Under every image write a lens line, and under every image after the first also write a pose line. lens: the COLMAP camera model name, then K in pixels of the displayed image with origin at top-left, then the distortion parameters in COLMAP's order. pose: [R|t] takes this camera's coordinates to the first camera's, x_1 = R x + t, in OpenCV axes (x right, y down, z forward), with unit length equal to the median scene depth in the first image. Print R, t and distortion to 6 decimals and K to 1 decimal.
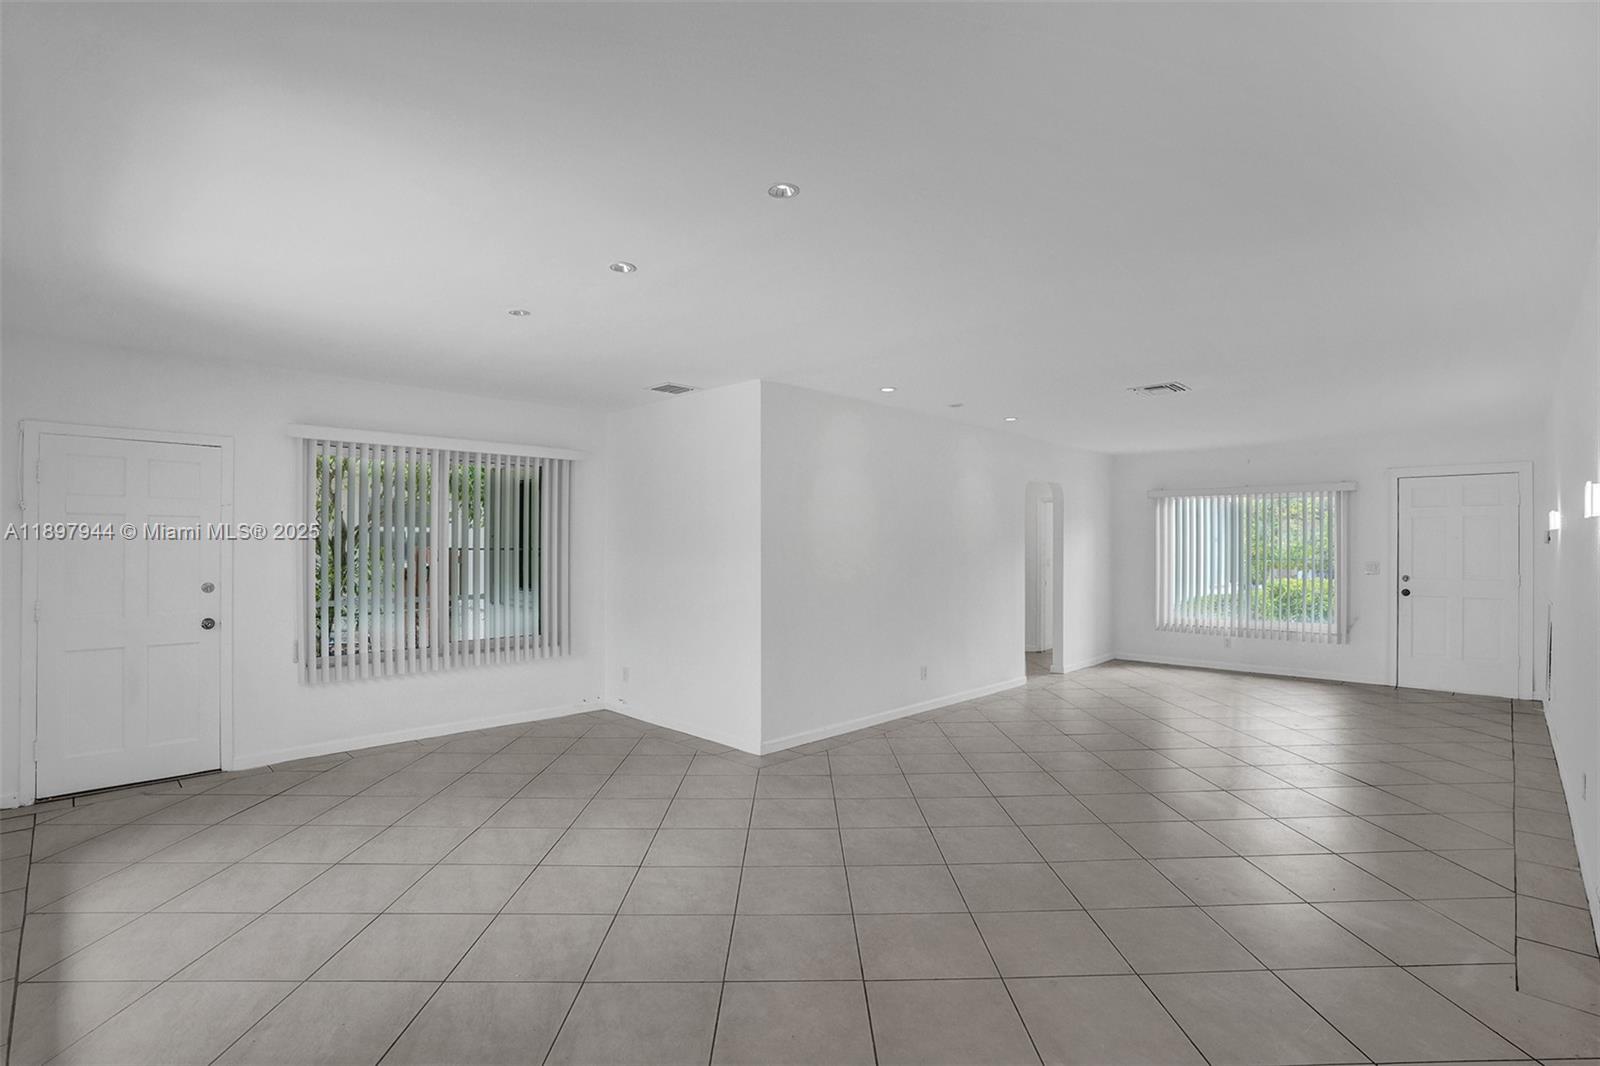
lens RADIAL K [[747.2, 0, 813.2], [0, 747.2, 540.1], [0, 0, 1]] dist [-0.071373, 0.025933]
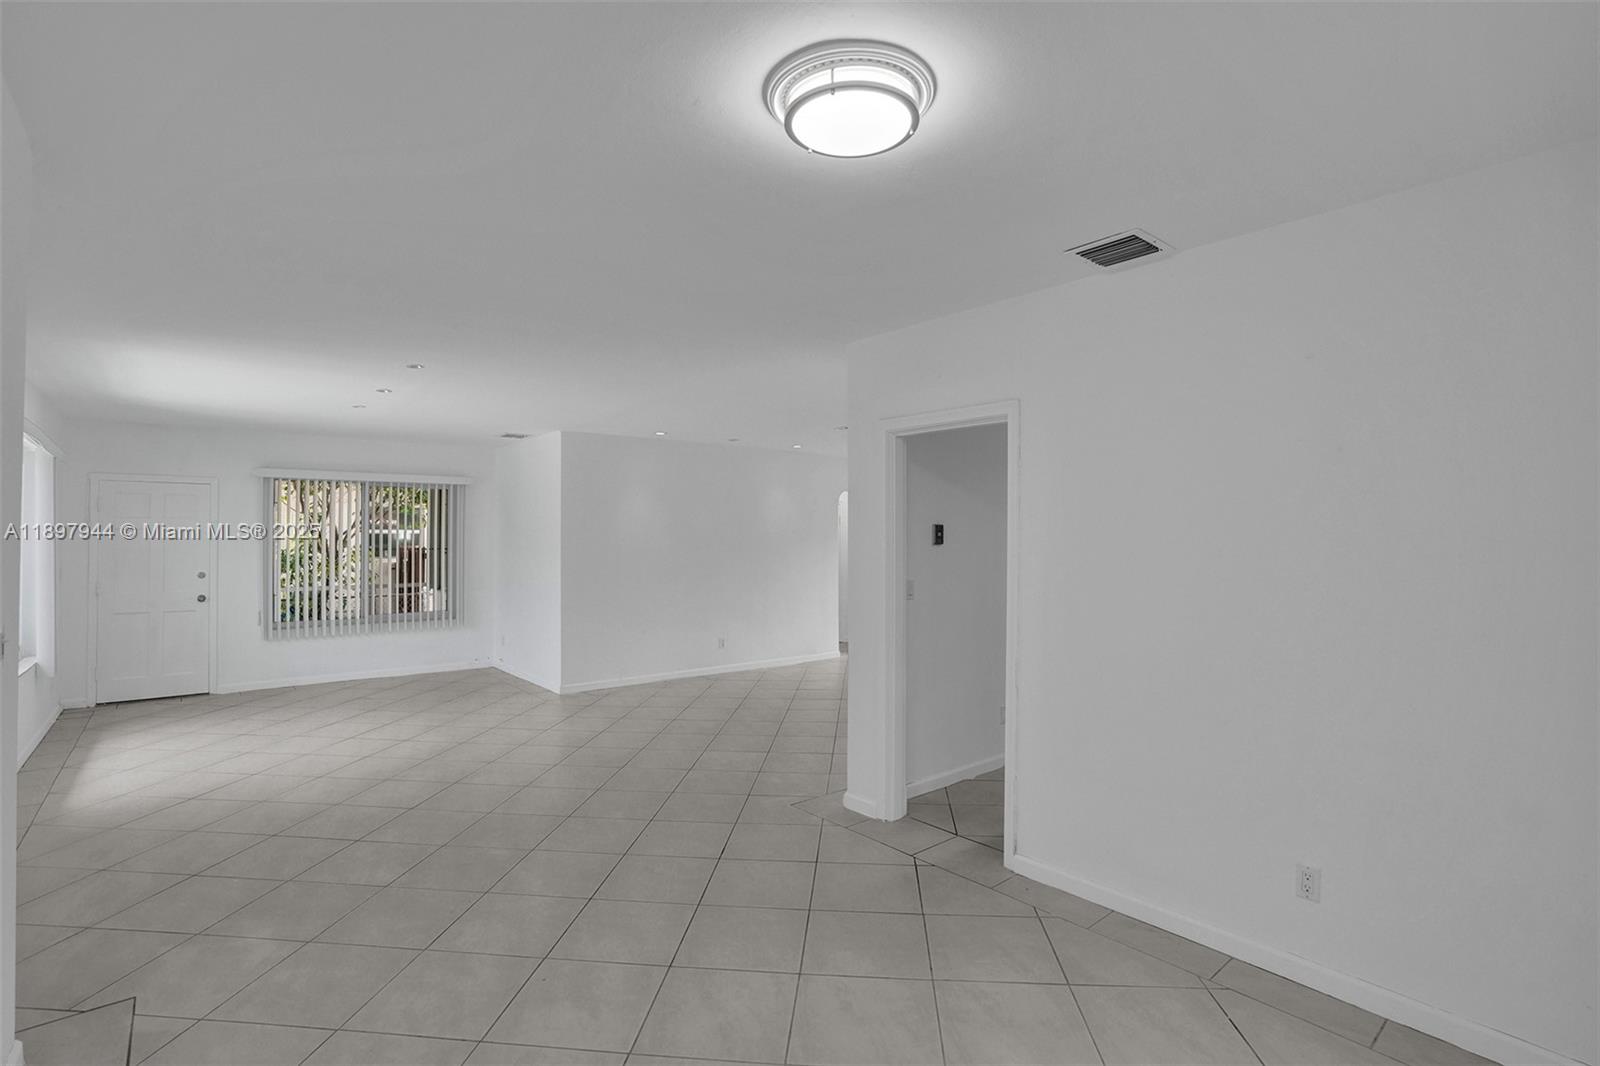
lens RADIAL K [[747.2, 0, 807.8], [0, 747.2, 528.0], [0, 0, 1]] dist [-0.071373, 0.025933]
pose [[0.994932, -0.005235, -0.100412, 0.577580], [0.004229, 0.999939, -0.010223, -0.014063], [0.100460, 0.009746, 0.994893, -0.387853]]
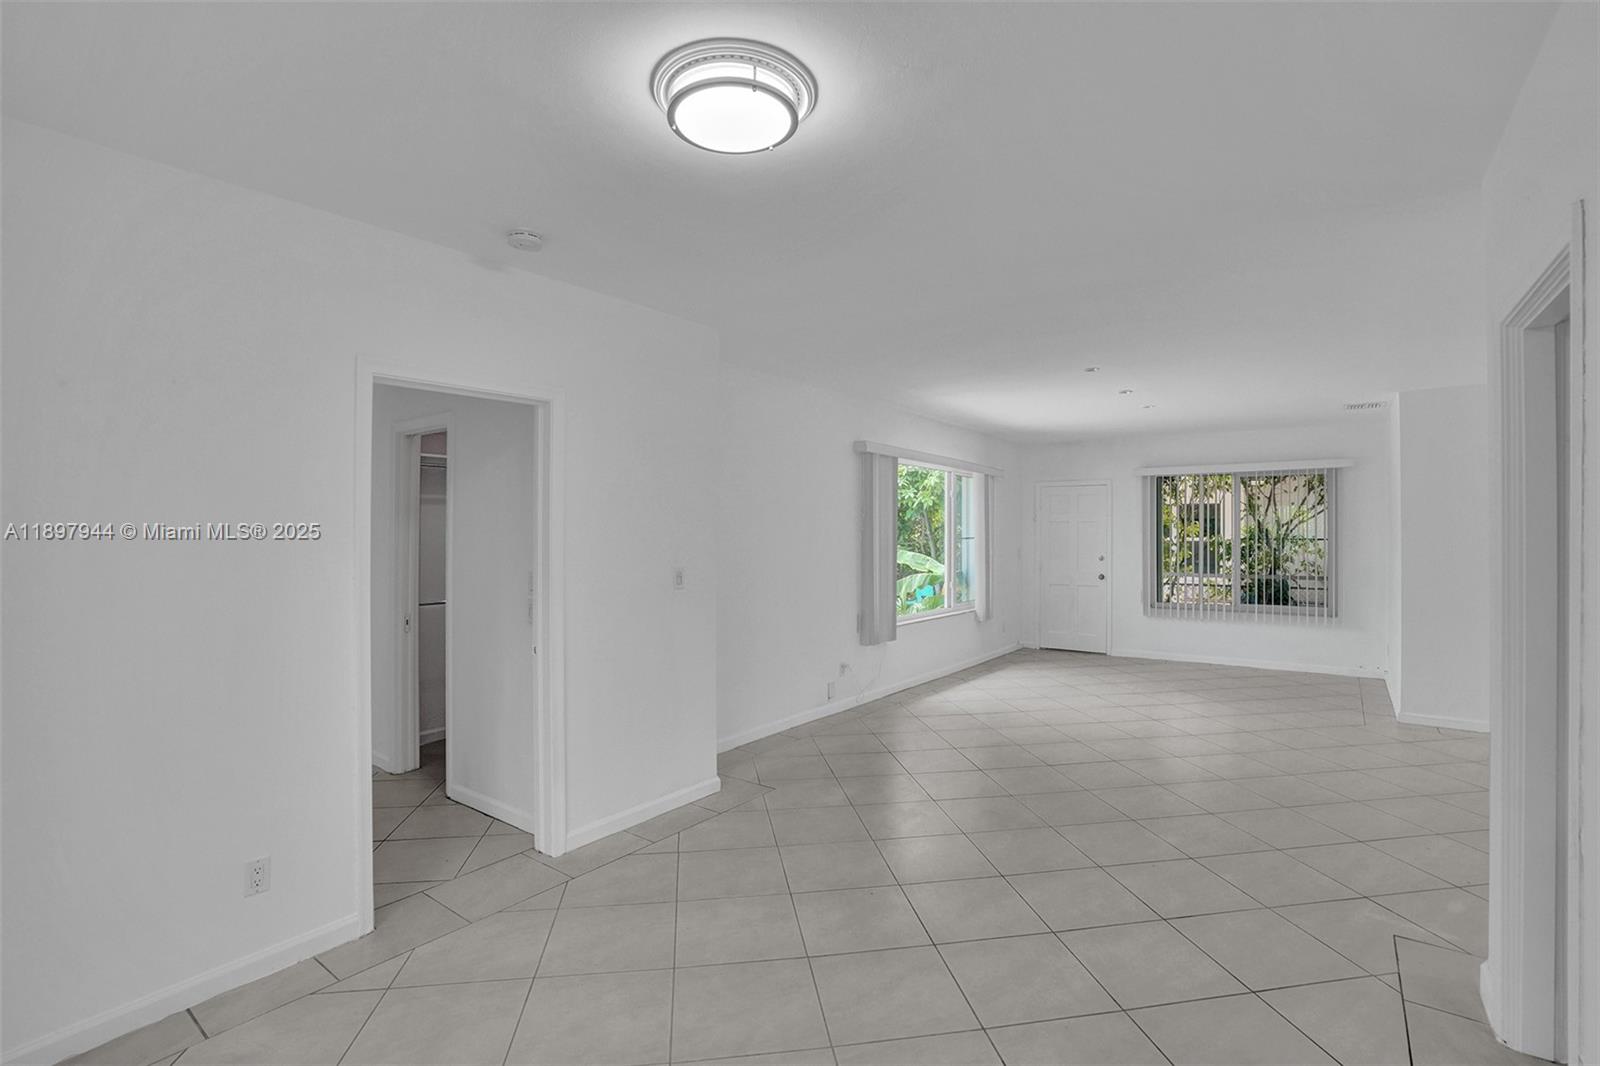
lens RADIAL K [[747.2, 0, 826.3], [0, 747.2, 533.5], [0, 0, 1]] dist [-0.071373, 0.025933]
pose [[0.147907, 0.000904, -0.989001, 0.952397], [0.008240, 0.999964, 0.002146, -0.010579], [0.988967, -0.008467, 0.147894, -0.026300]]
